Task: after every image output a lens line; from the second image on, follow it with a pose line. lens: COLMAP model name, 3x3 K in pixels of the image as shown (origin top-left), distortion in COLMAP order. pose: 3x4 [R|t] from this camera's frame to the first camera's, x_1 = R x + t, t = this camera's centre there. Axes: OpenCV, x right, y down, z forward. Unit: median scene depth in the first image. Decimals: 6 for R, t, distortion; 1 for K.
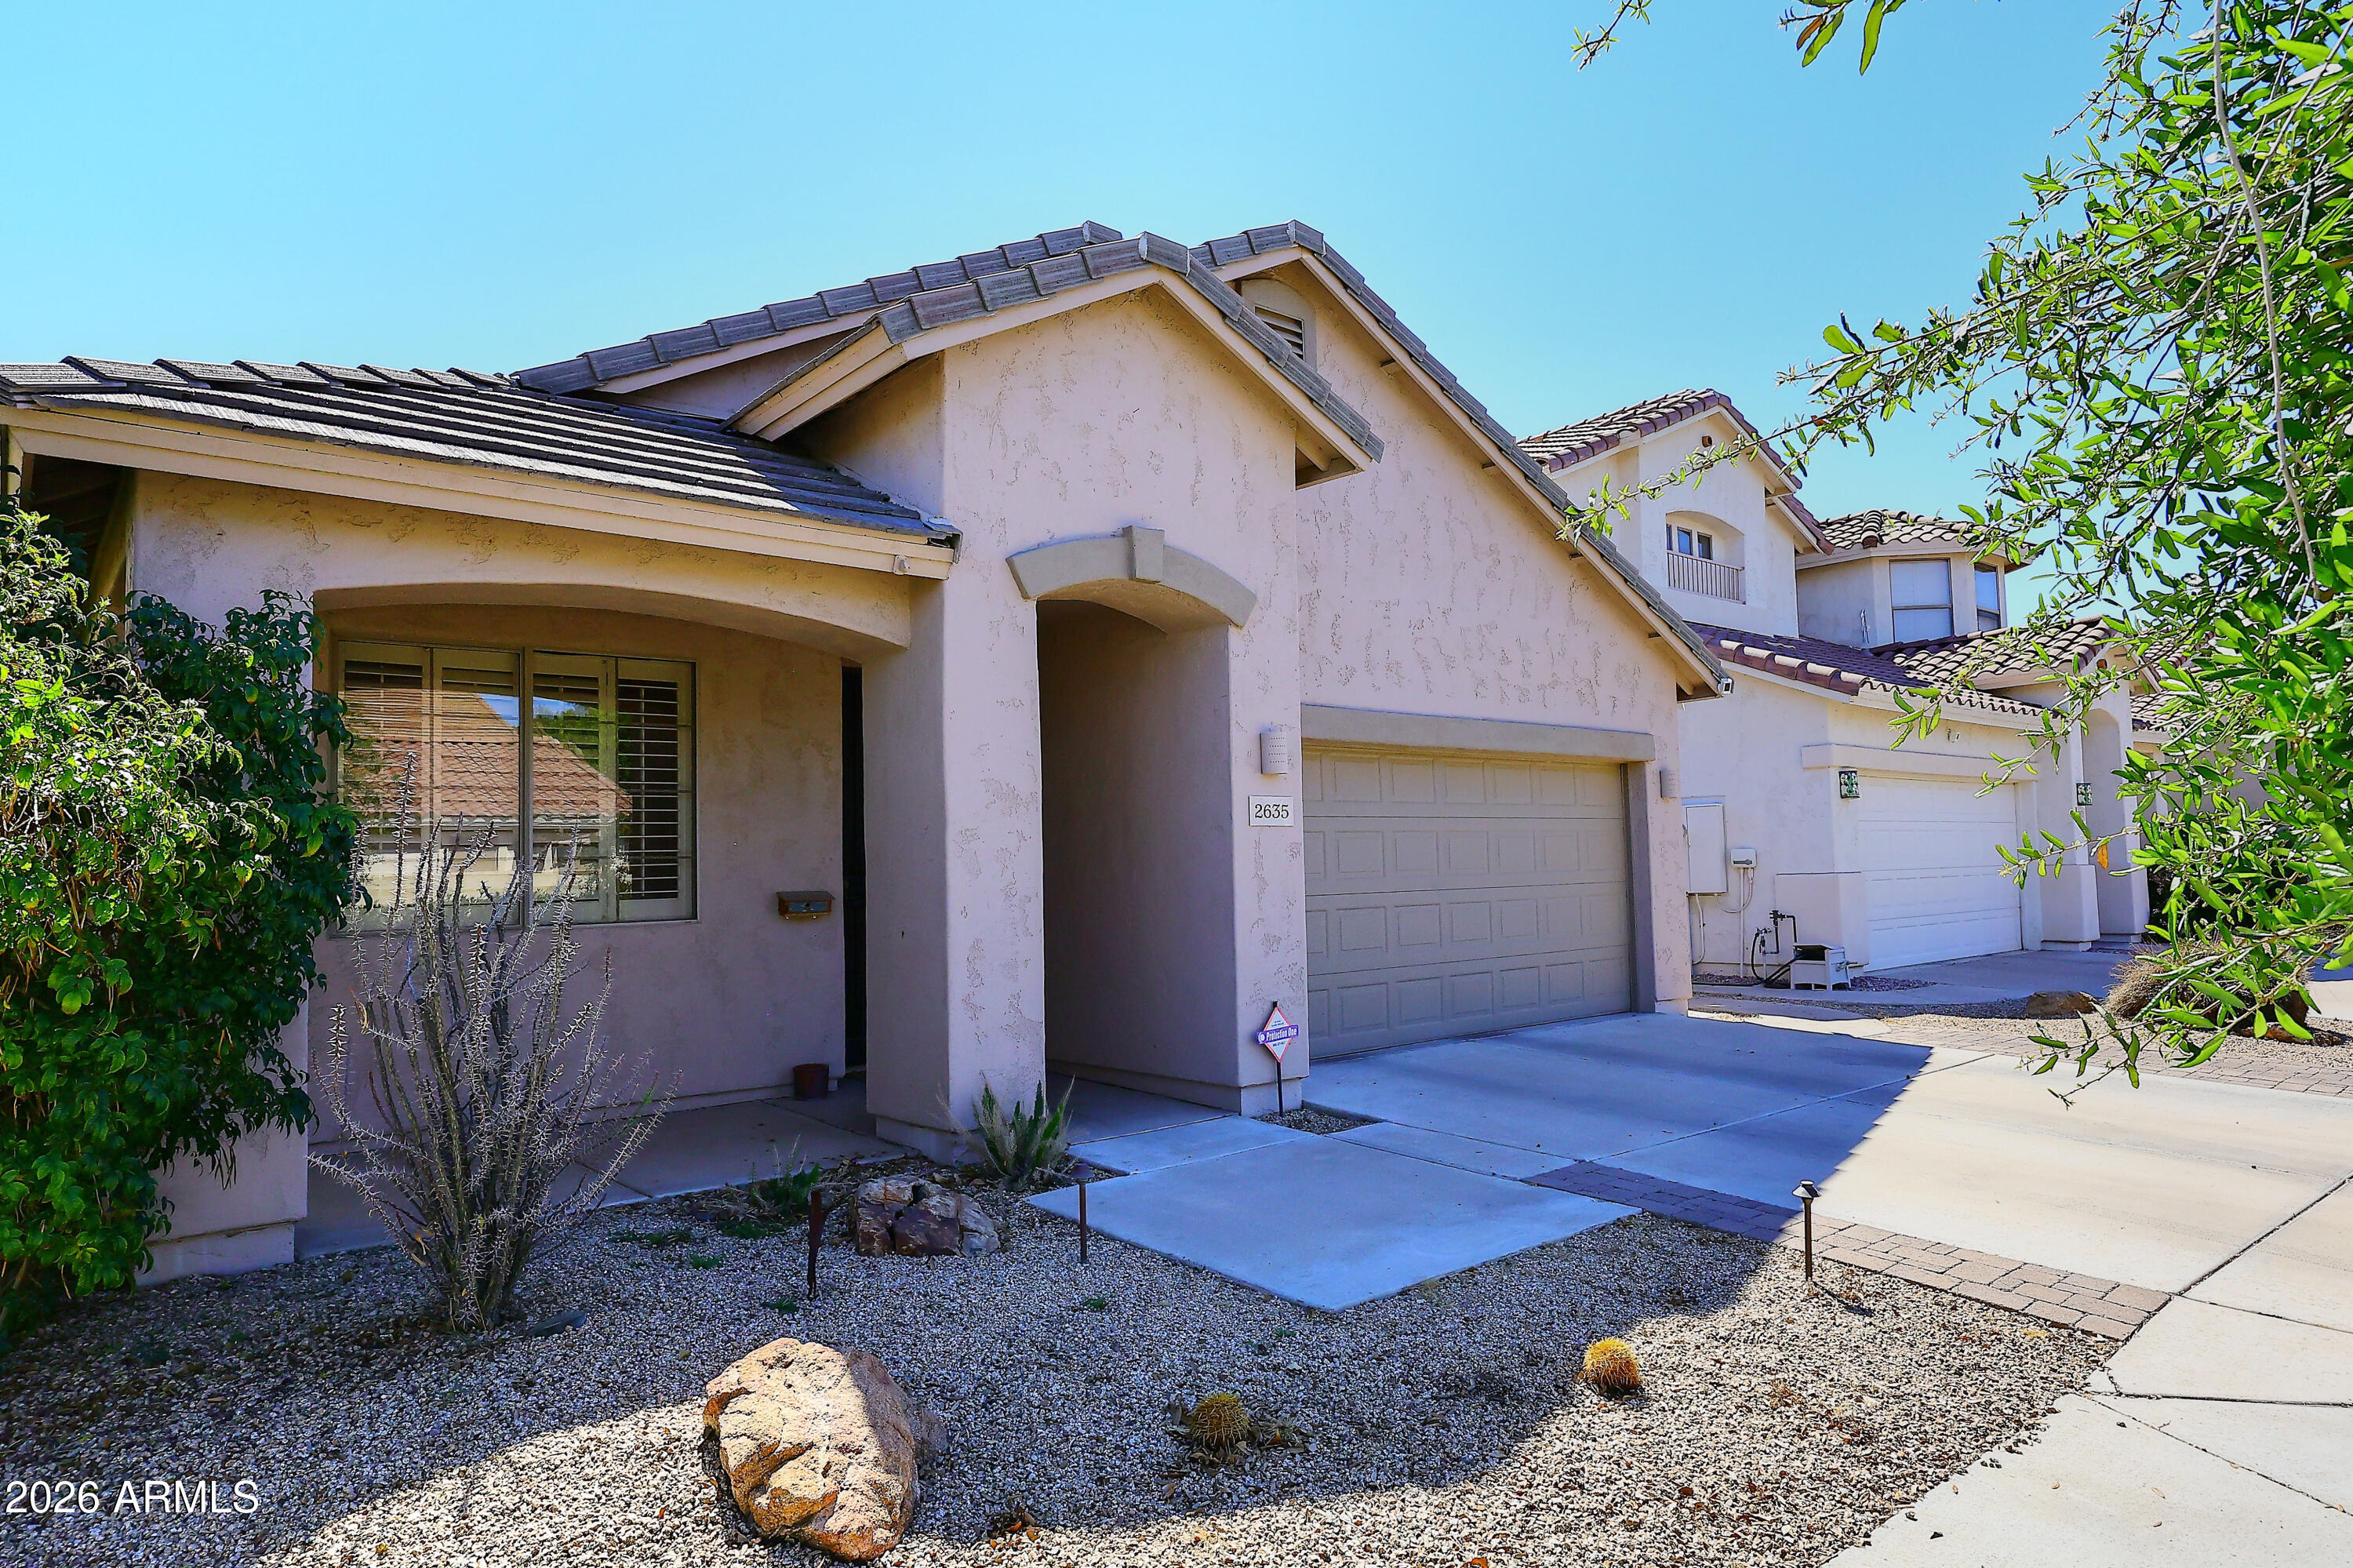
lens RADIAL K [[1435.7, 0, 1178.6], [0, 1435.7, 784.5], [0, 0, 1]] dist [0.001934, 0.000638]
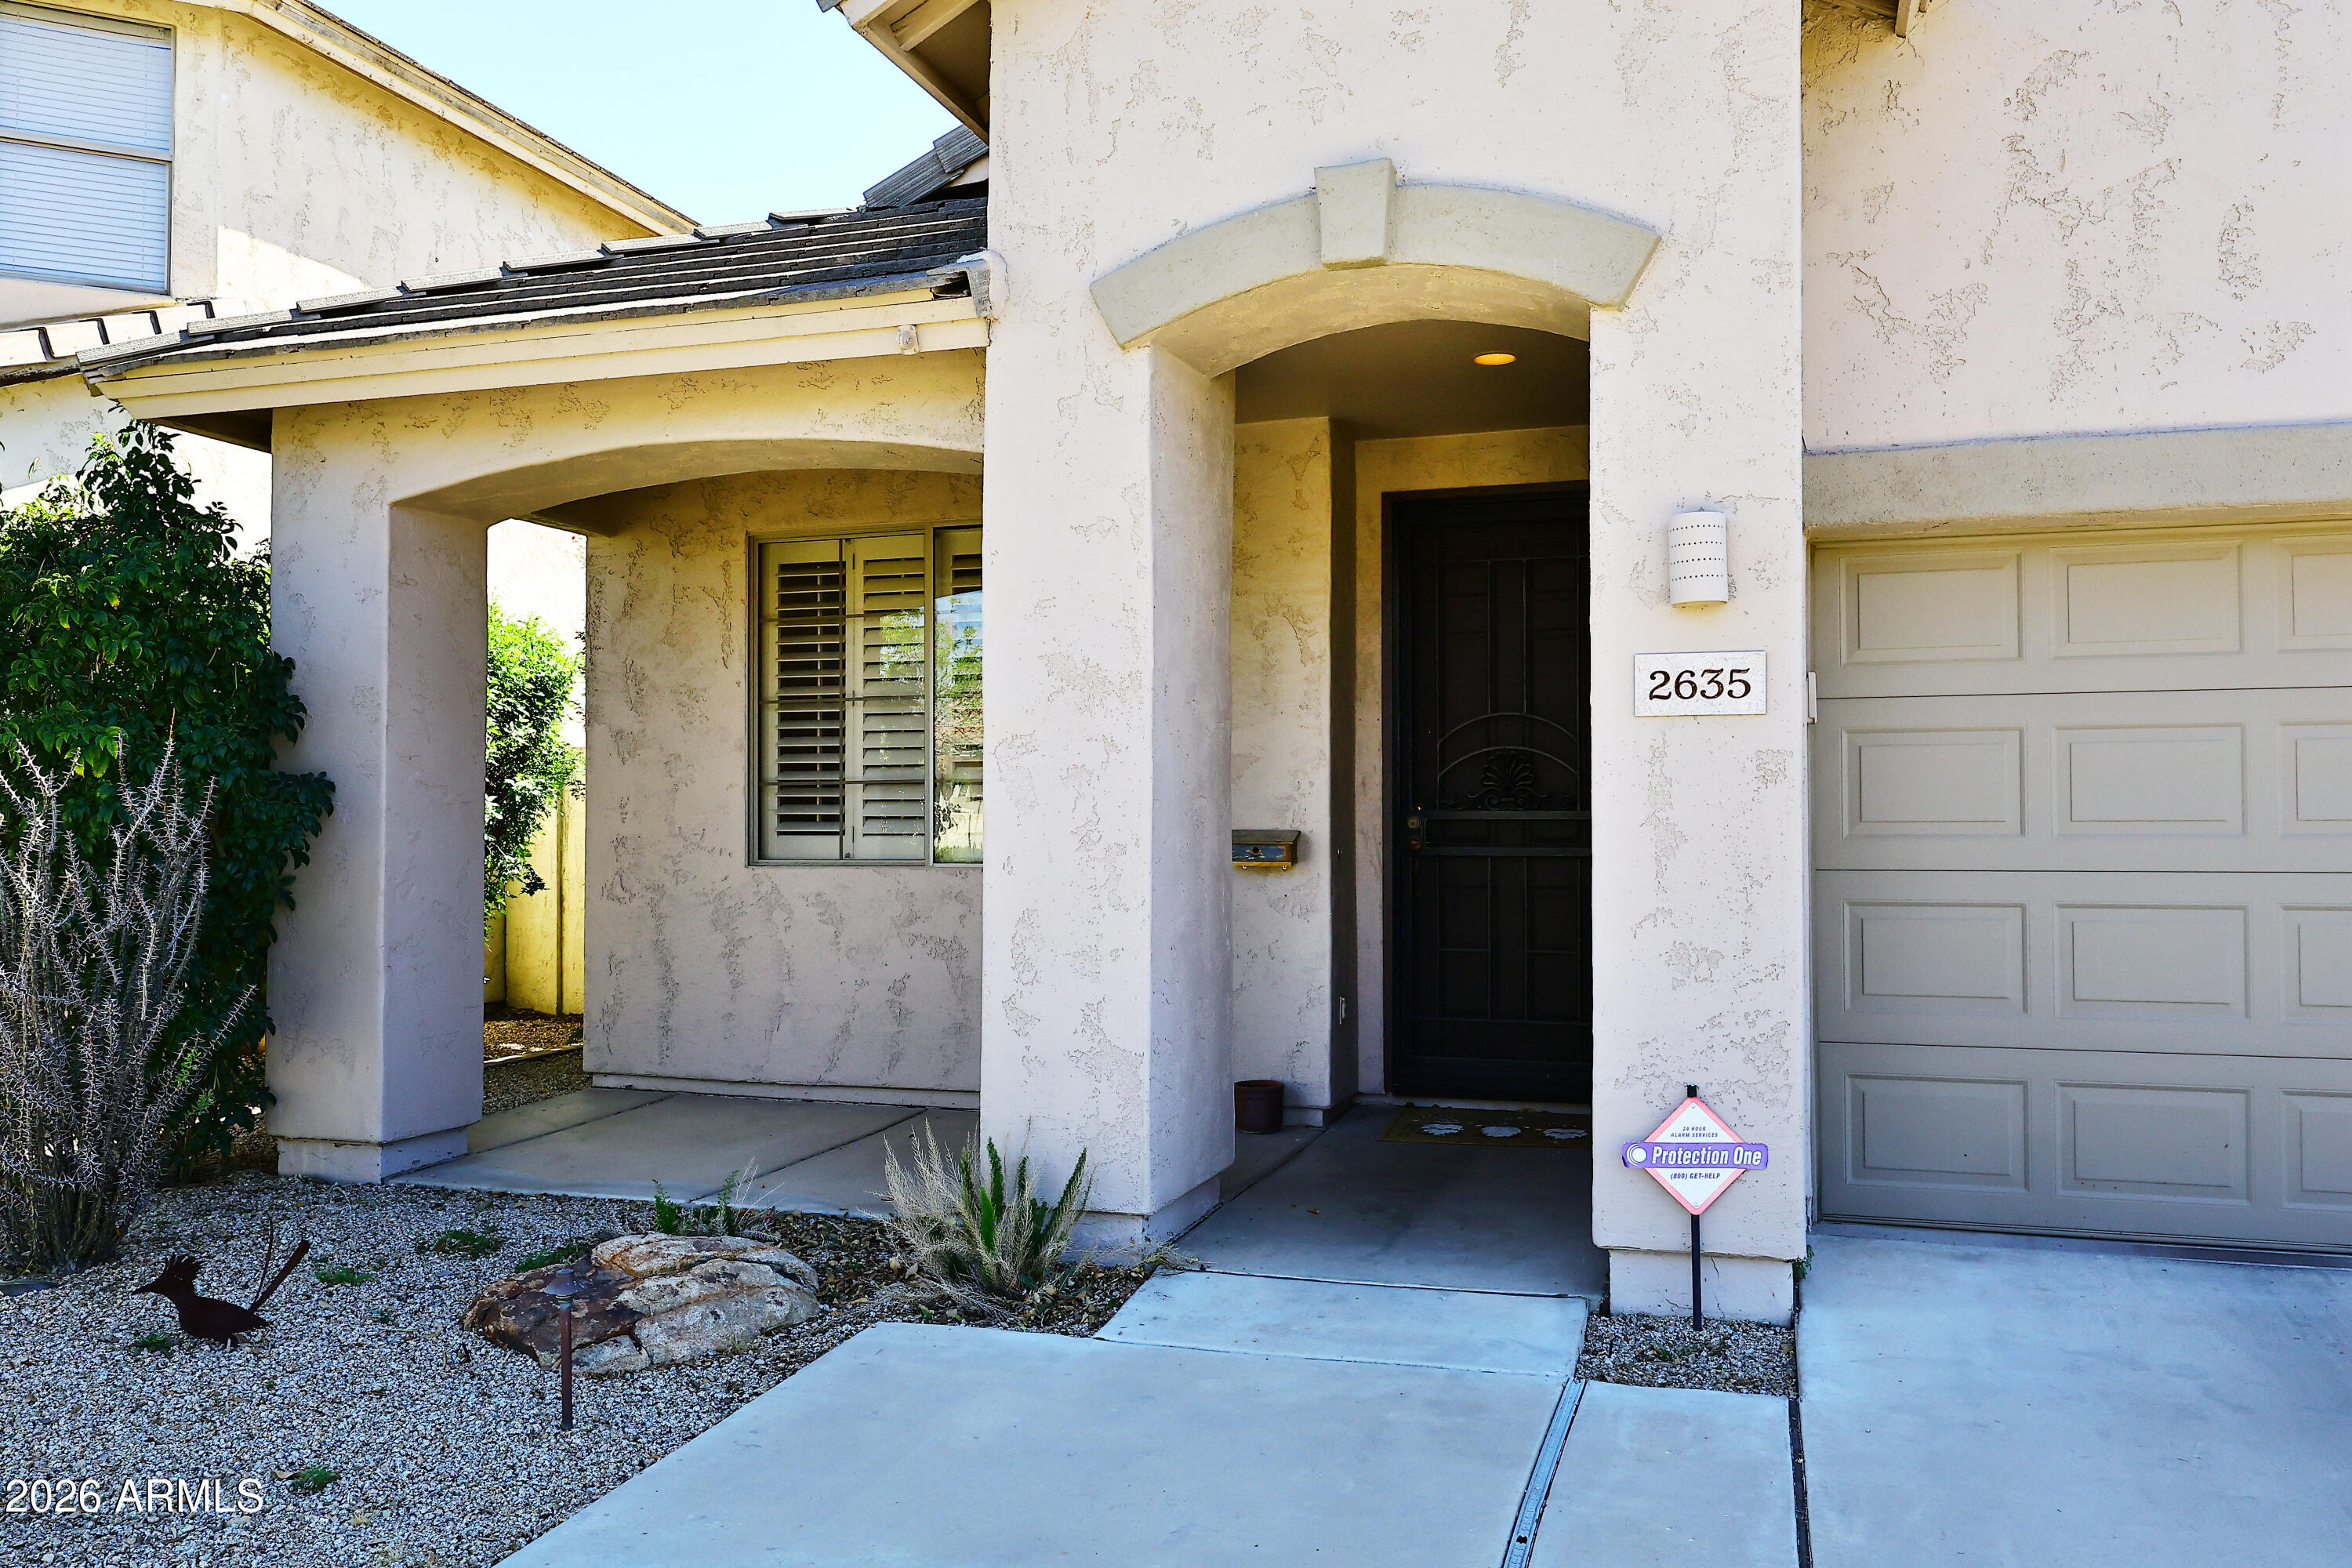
lens RADIAL K [[1816.5, 0, 1192.6], [0, 1816.5, 789.5], [0, 0, 1]] dist [0.007021, 0.001010]
pose [[0.518286, 0.006214, -0.855185, 0.501444], [0.039835, 0.998713, 0.031399, 0.028391], [0.854279, -0.050340, 0.517371, 0.561809]]
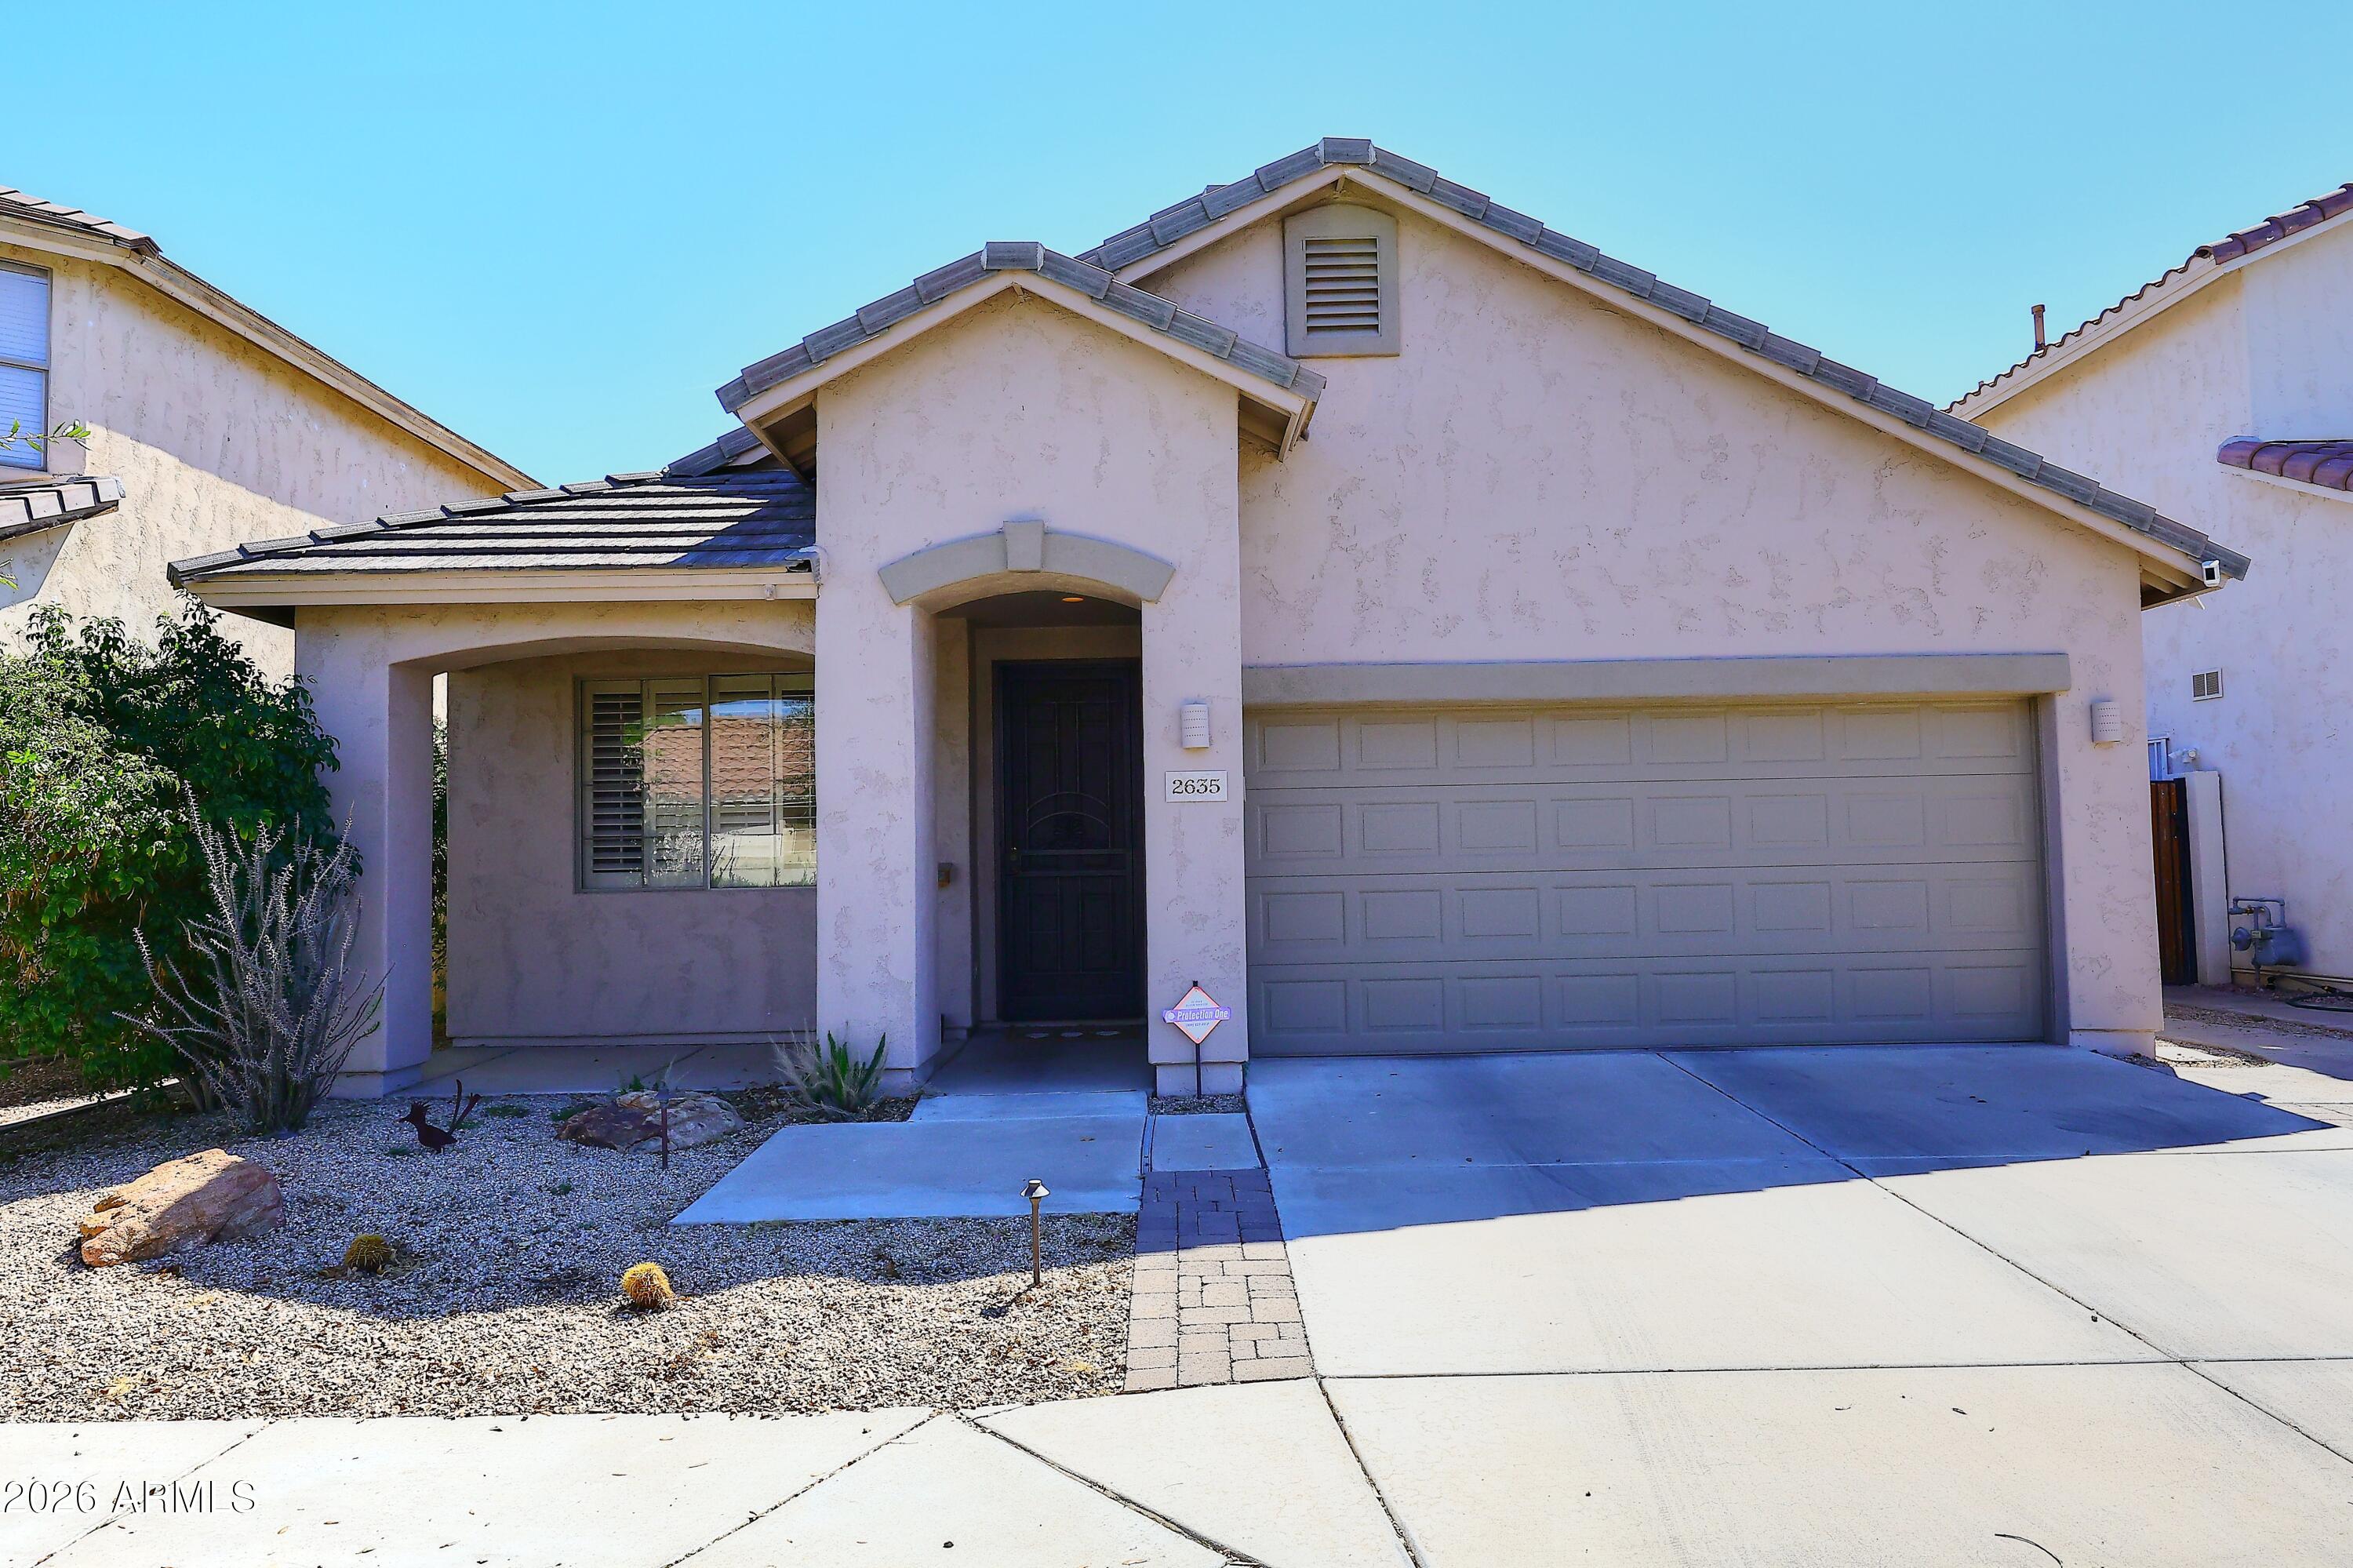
lens RADIAL K [[1606.8, 0, 1172.9], [0, 1606.8, 784.0], [0, 0, 1]] dist [0.001824, -0.000509]
pose [[0.755395, -0.021084, -0.654930, 0.786257], [0.039689, 0.999119, 0.013612, 0.001520], [0.654066, -0.036275, 0.755567, 0.170707]]
